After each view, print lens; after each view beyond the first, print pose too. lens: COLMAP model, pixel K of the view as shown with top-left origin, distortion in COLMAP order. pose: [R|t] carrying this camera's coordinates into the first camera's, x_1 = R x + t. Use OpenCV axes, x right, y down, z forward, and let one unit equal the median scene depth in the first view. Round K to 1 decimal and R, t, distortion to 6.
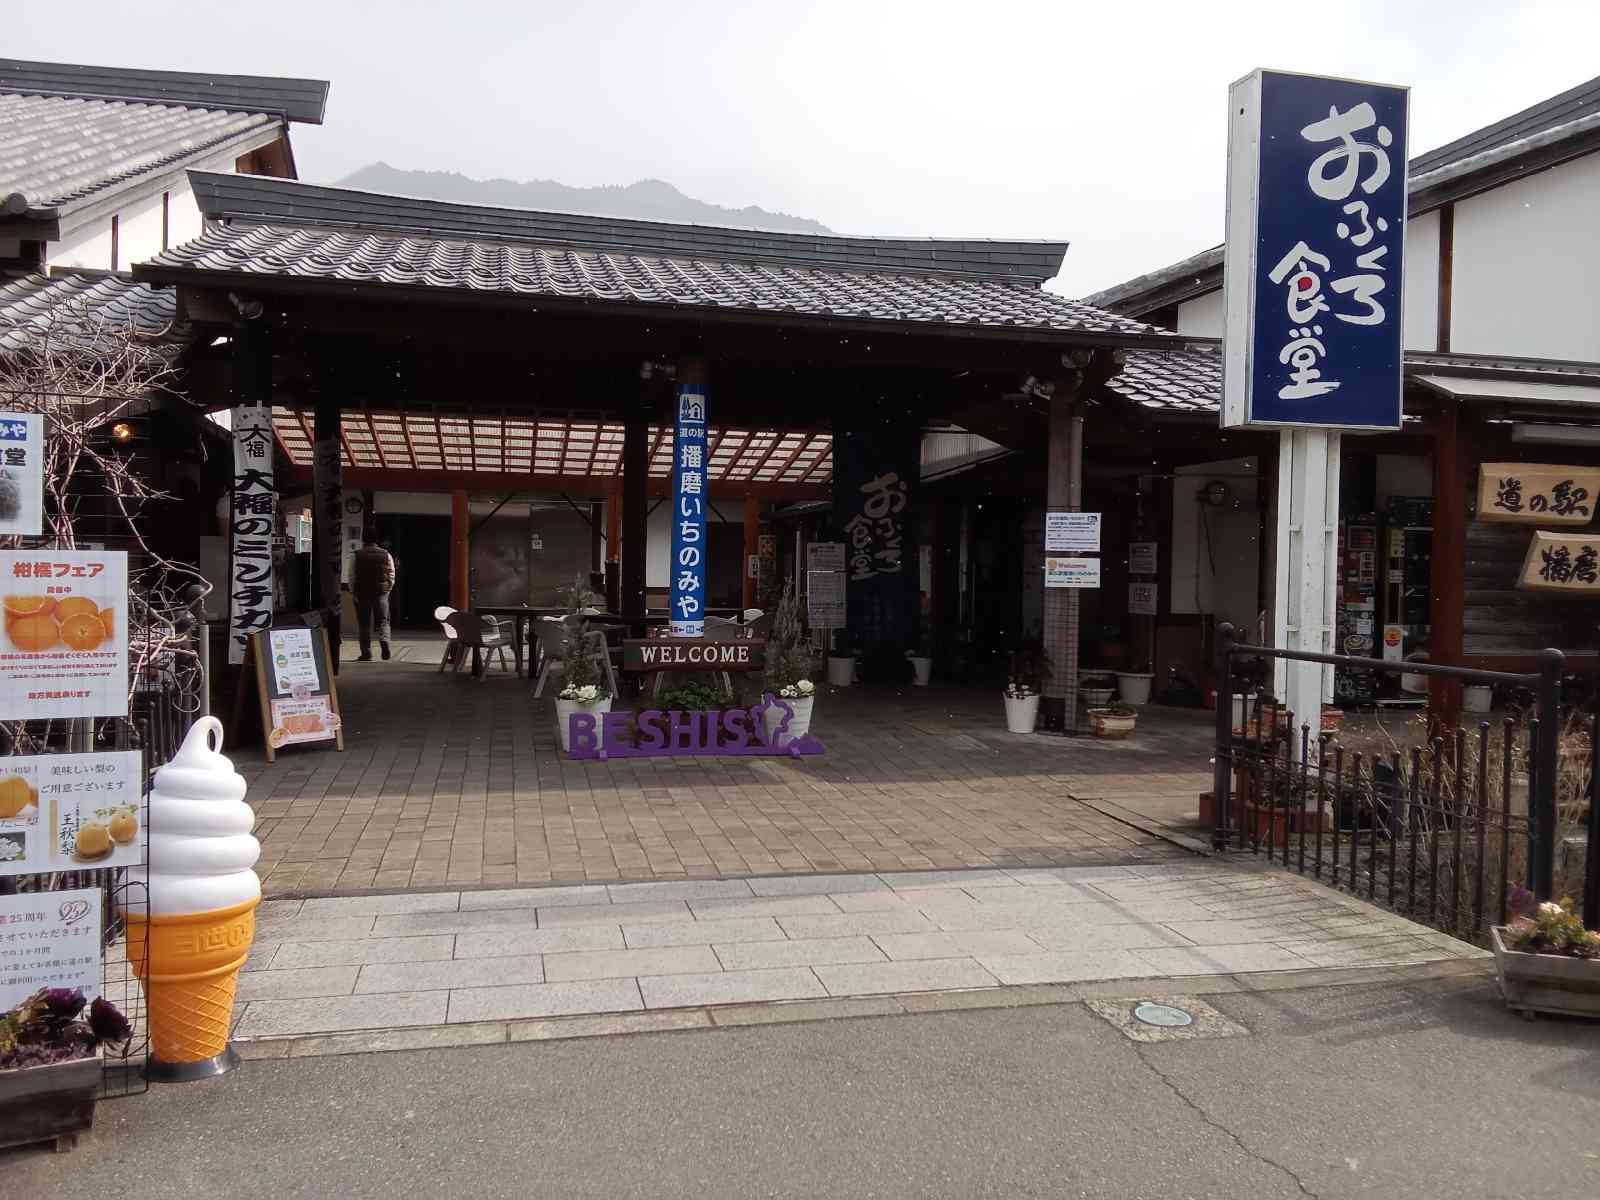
lens RADIAL K [[1273.5, 0, 815.2], [0, 1273.5, 605.2], [0, 0, 1]] dist [0.097807, -0.161113]
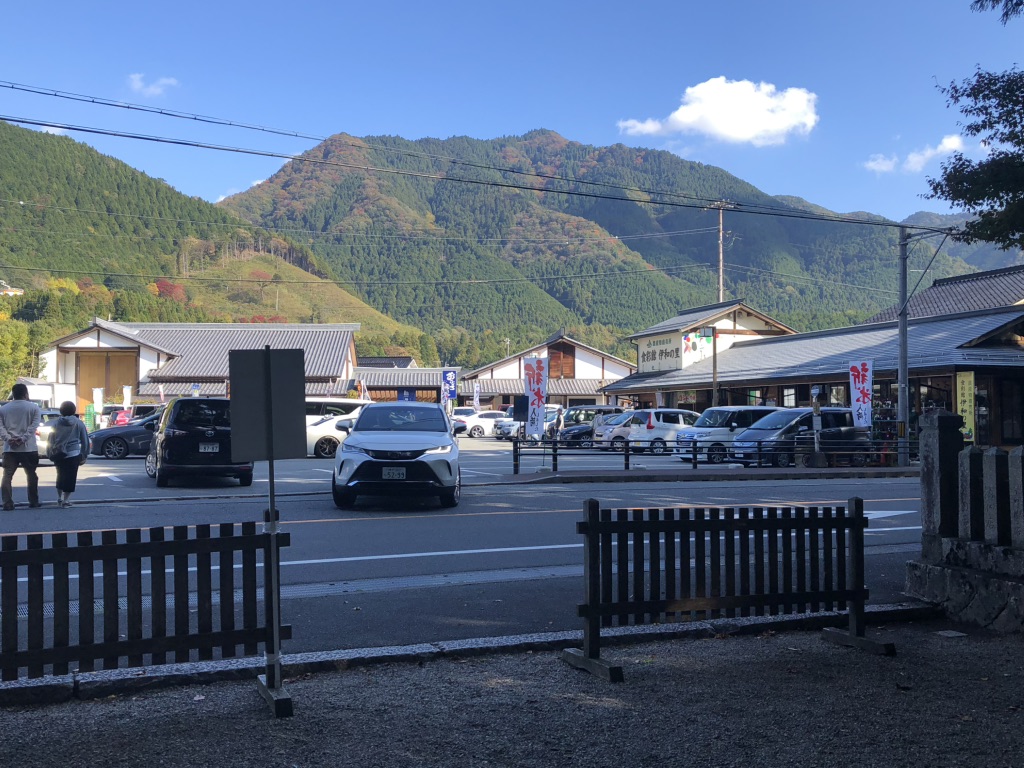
lens RADIAL K [[1020.0, 0, 512.0], [0, 1020.0, 384.0], [0, 0, 1]] dist [0.103436, -0.001820]
pose [[0.986555, -0.027100, -0.161170, 2.382127], [0.016070, 0.997463, -0.069350, 0.384932], [0.162640, 0.065828, 0.984487, -7.930796]]
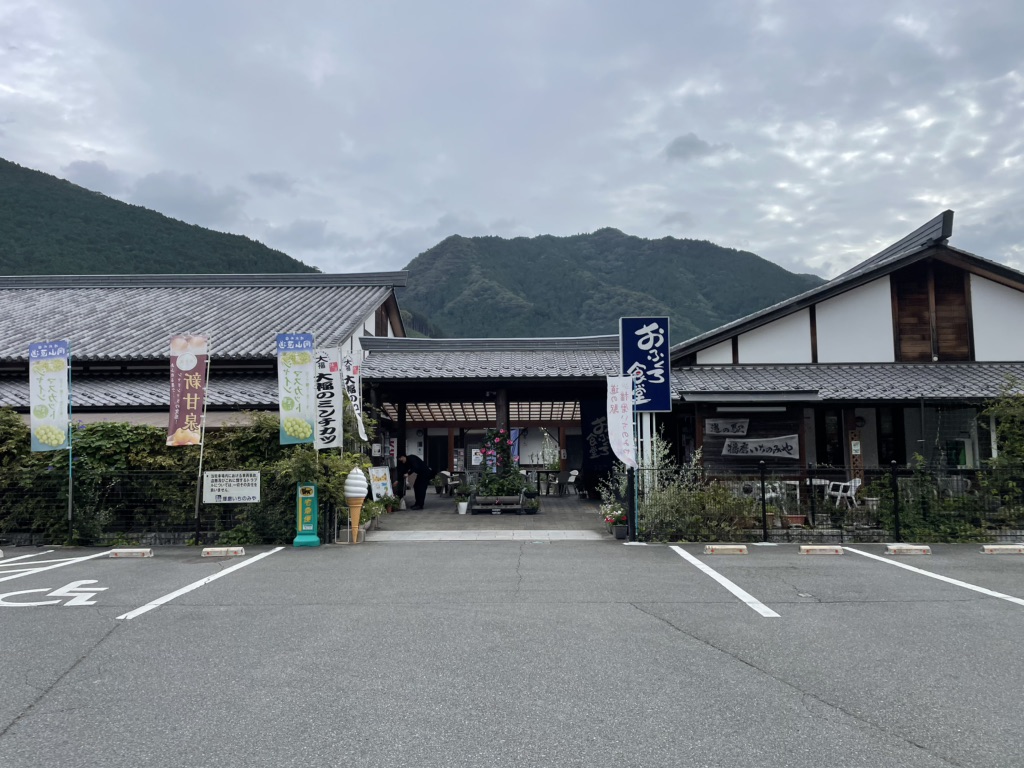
lens RADIAL K [[779.9, 0, 512.0], [0, 779.9, 384.0], [0, 0, 1]] dist [0.093932, -0.120089]
pose [[0.966963, -0.048437, -0.250274, 0.536351], [0.017686, 0.992163, -0.123689, 0.044633], [0.254303, 0.115176, 0.960242, -1.108446]]
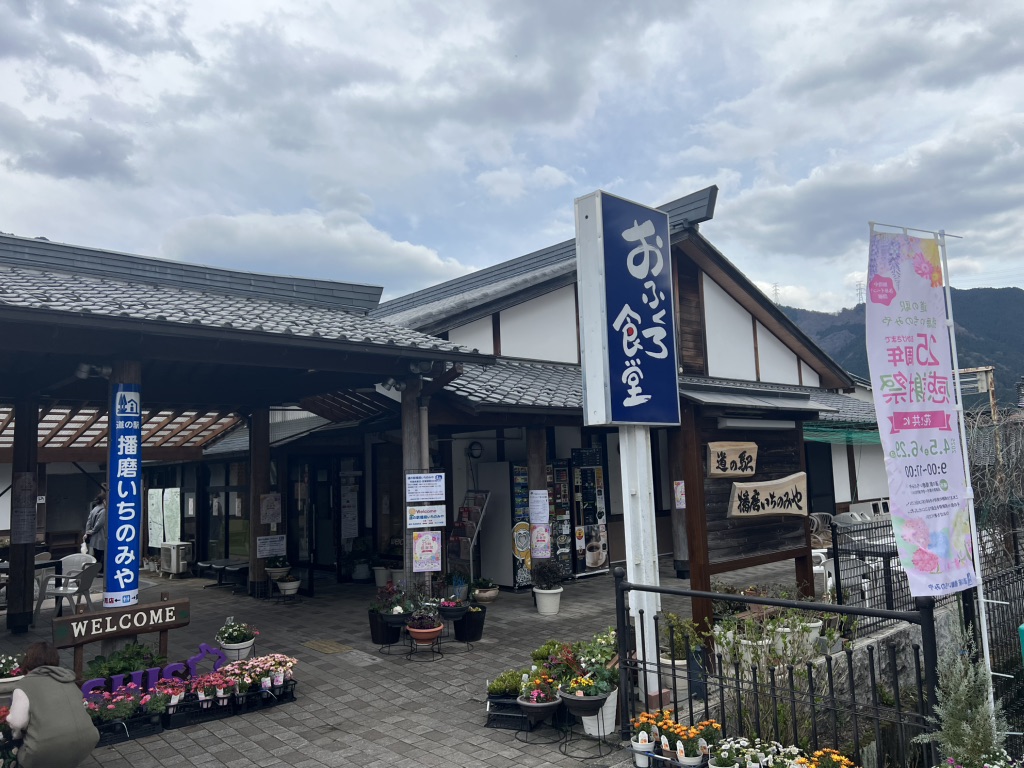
lens RADIAL K [[763.9, 0, 514.7], [0, 763.9, 397.1], [0, 0, 1]] dist [0.092487, -0.113798]
pose [[0.874119, -0.001441, 0.485709, -0.162639], [0.062794, 0.991939, -0.110067, -0.074619], [-0.481635, 0.126711, 0.867163, 0.268504]]
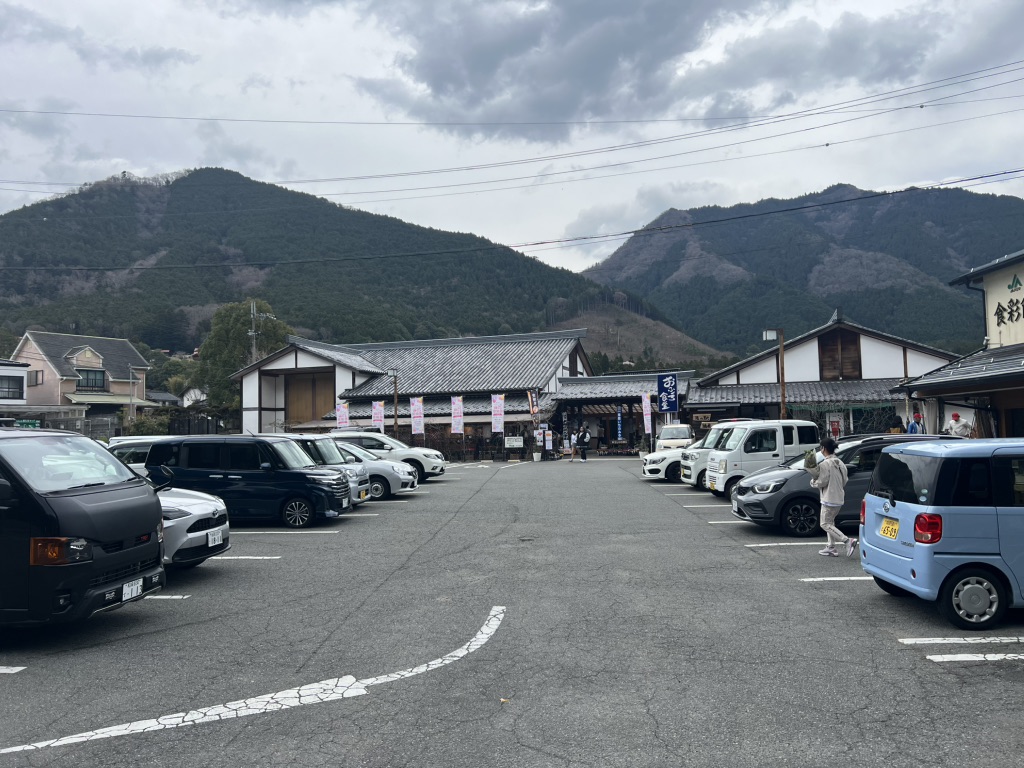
lens RADIAL K [[779.9, 0, 512.0], [0, 779.9, 384.0], [0, 0, 1]] dist [0.093932, -0.120089]
pose [[0.856986, -0.072840, -0.510167, 2.090702], [0.024406, 0.994586, -0.101007, 0.176932], [0.514762, 0.074110, 0.854124, -3.918400]]
